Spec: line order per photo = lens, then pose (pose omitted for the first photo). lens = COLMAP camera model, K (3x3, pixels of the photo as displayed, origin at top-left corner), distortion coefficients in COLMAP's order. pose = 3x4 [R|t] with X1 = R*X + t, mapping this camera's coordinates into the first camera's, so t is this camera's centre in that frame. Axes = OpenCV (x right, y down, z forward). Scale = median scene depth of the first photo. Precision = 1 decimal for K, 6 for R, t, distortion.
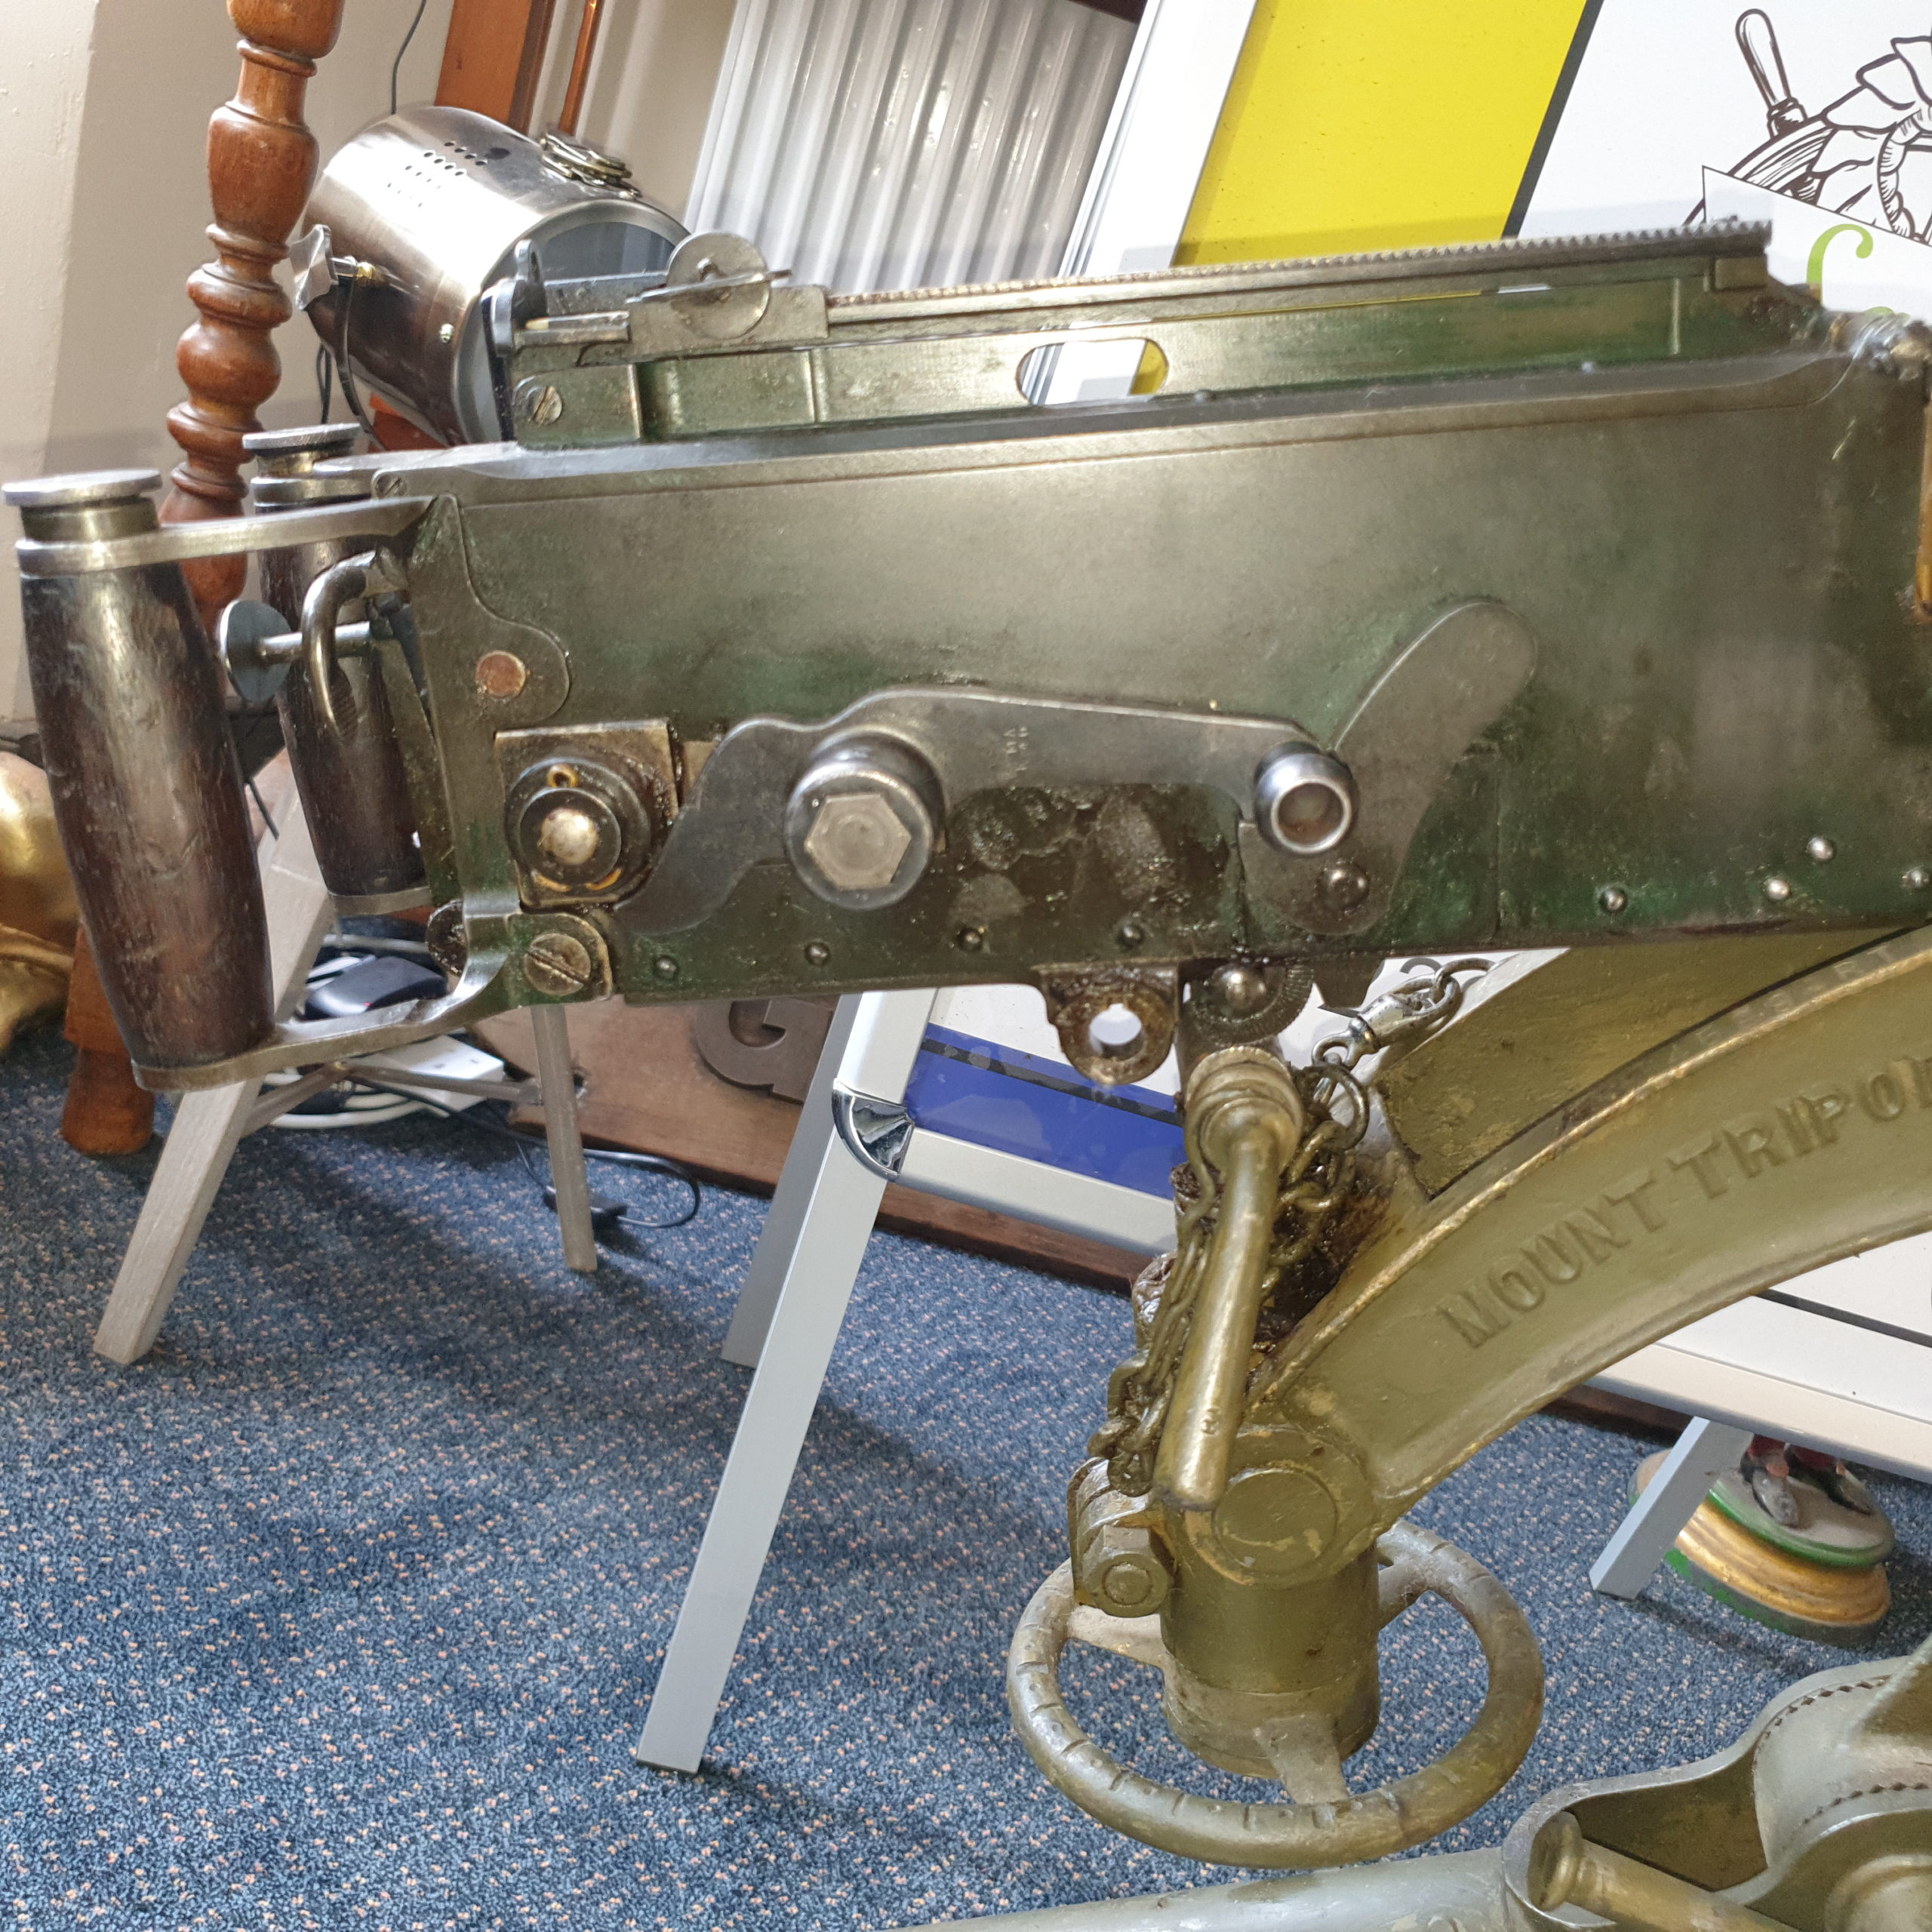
lens RADIAL K [[2030.5, 0, 965.1], [0, 2030.5, 971.2], [0, 0, 1]] dist [-0.010691, 0.000000]
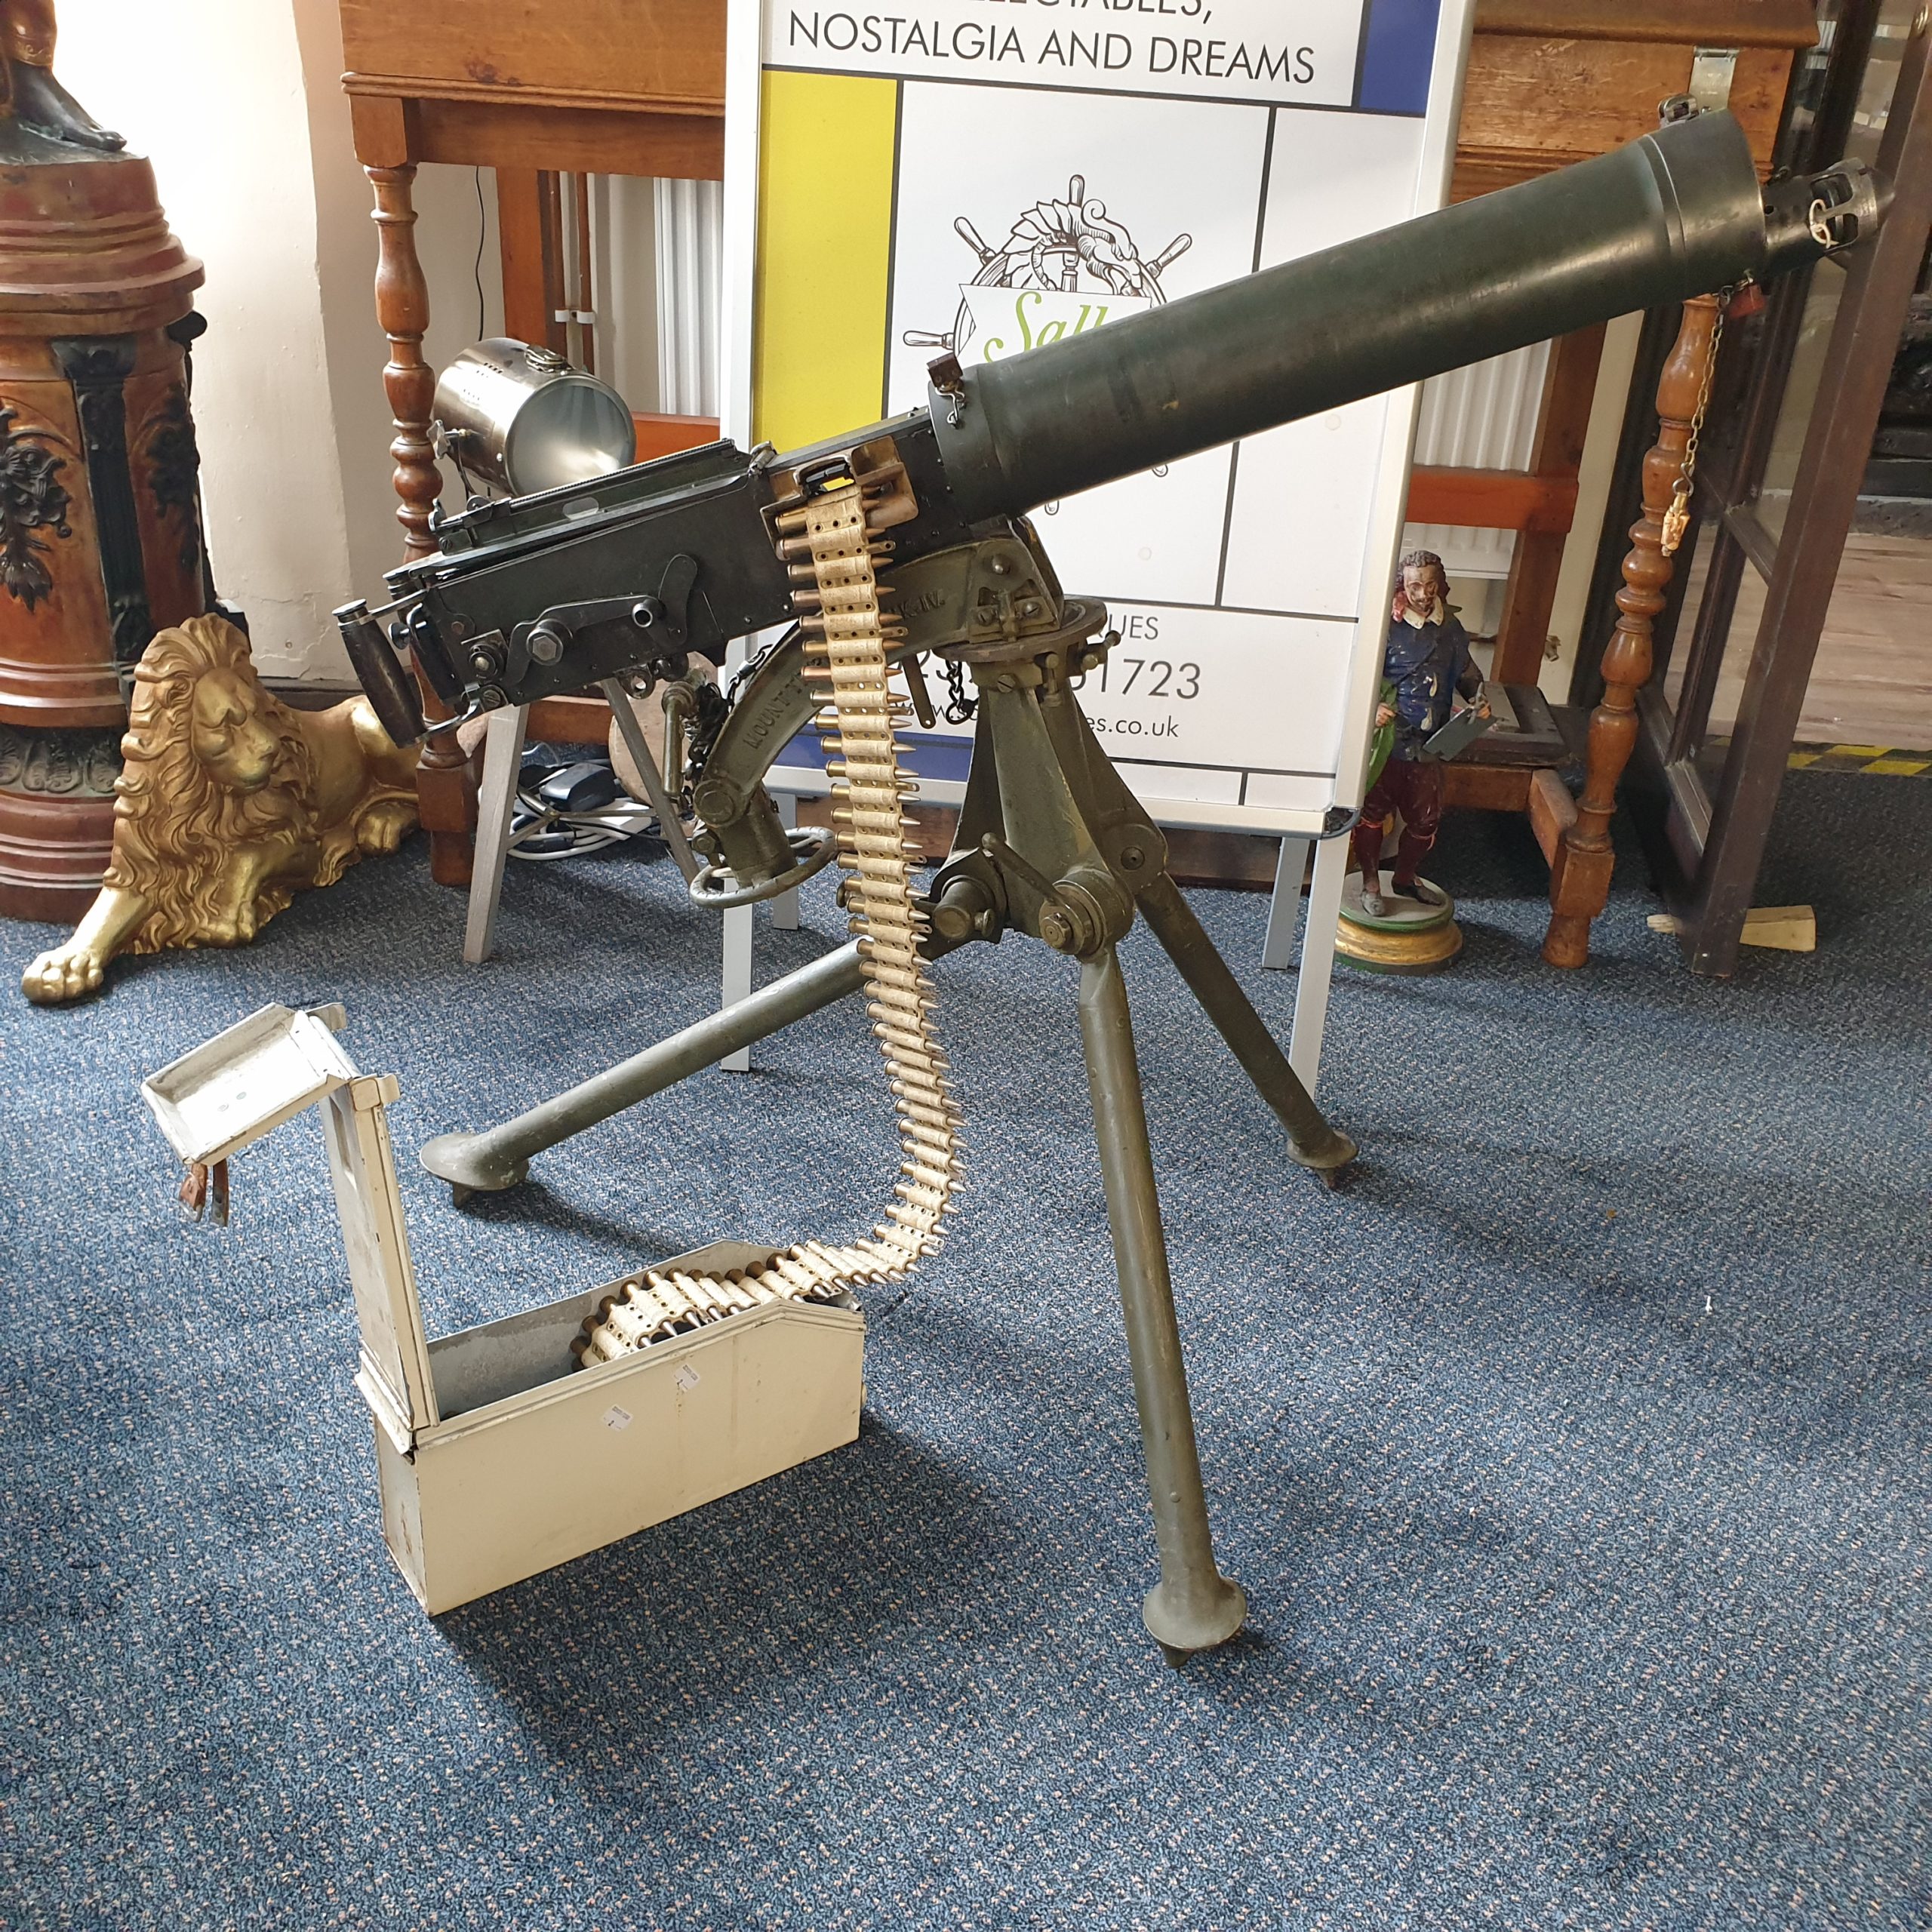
lens RADIAL K [[2030.5, 0, 1018.9], [0, 2030.5, 1006.8], [0, 0, 1]] dist [-0.010691, 0.000000]
pose [[0.969408, -0.183315, -0.163230, 0.496941], [0.198961, 0.976299, 0.085180, 0.181058], [0.143747, -0.115051, 0.982904, -1.067330]]
